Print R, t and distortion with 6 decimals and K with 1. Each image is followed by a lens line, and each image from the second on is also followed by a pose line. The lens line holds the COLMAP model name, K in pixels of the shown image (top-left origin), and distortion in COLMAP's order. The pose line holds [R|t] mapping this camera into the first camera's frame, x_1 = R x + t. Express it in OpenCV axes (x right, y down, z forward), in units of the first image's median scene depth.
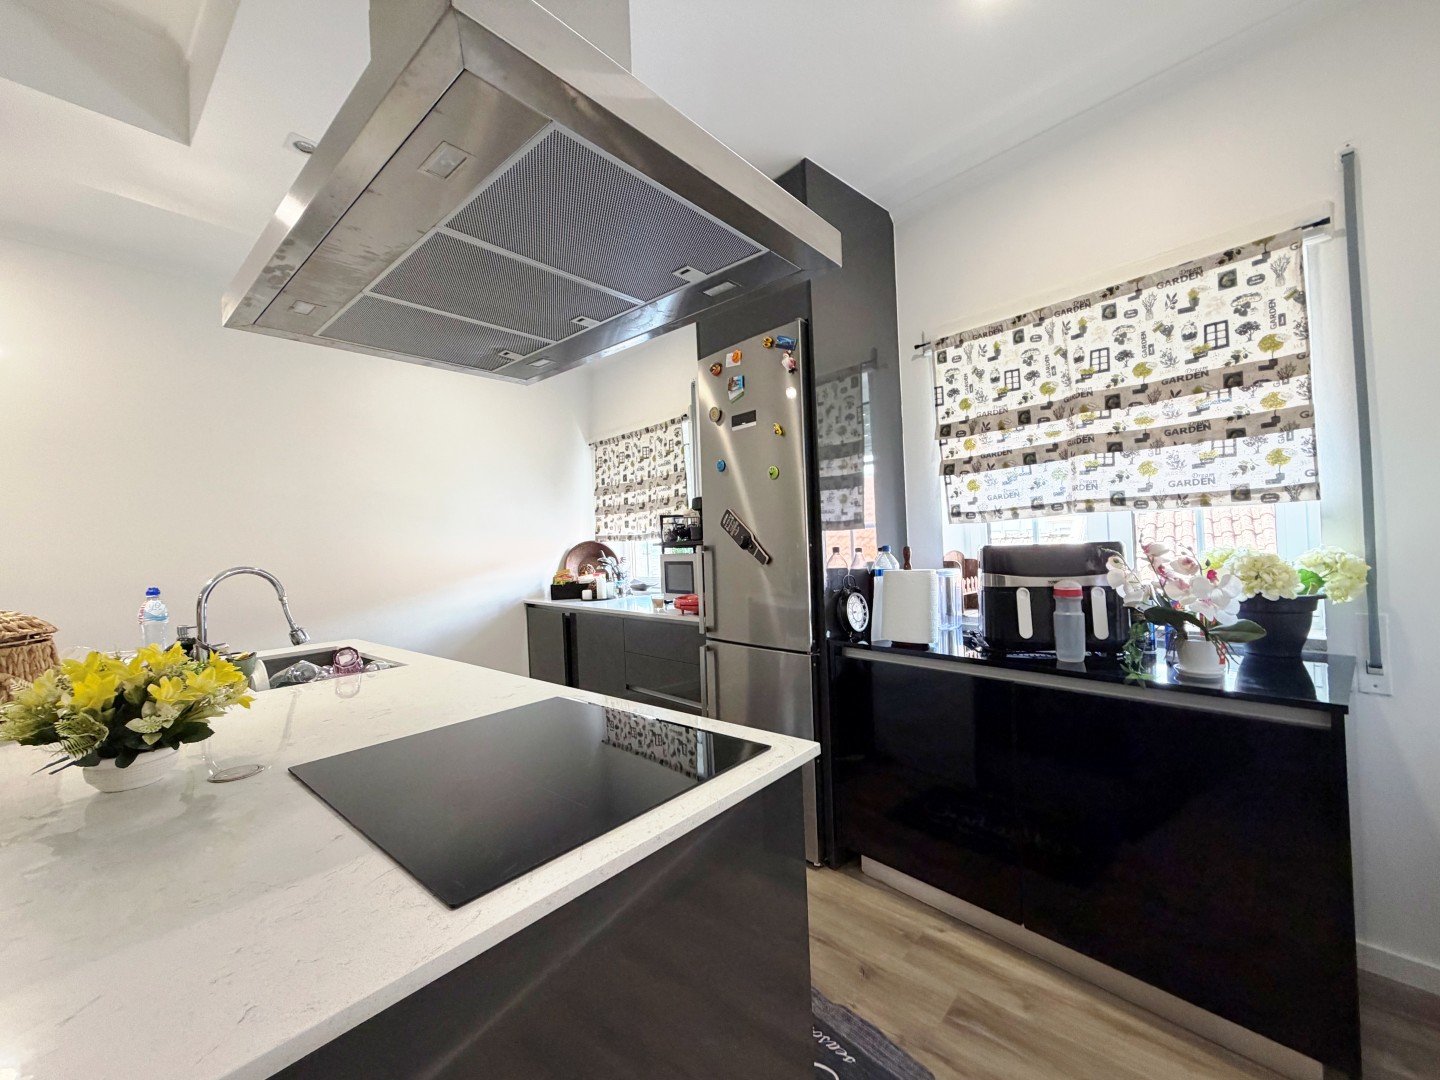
lens RADIAL K [[574.4, 0, 715.9], [0, 574.4, 540.1], [0, 0, 1]] dist [-0.000226, 0.000292]
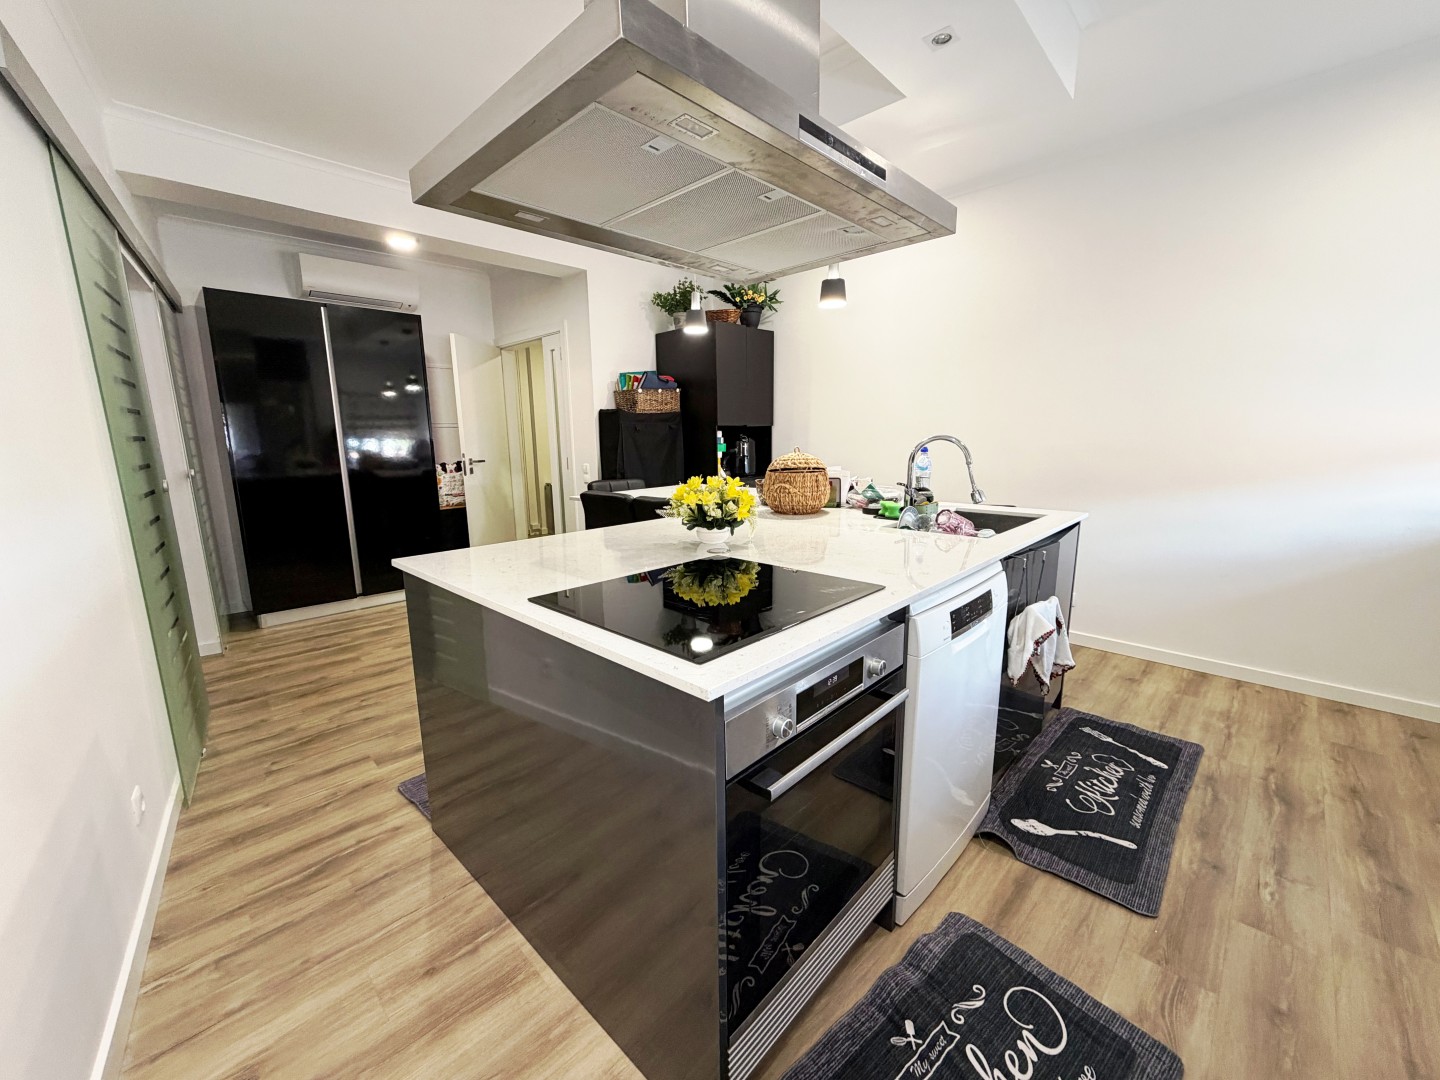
lens RADIAL K [[574.4, 0, 725.1], [0, 574.4, 542.0], [0, 0, 1]] dist [-0.000226, 0.000292]
pose [[-0.035741, 0.224385, -0.973845, 0.387015], [0.020610, 0.974426, 0.223762, -0.013092], [0.999149, -0.012073, -0.039452, 0.450870]]
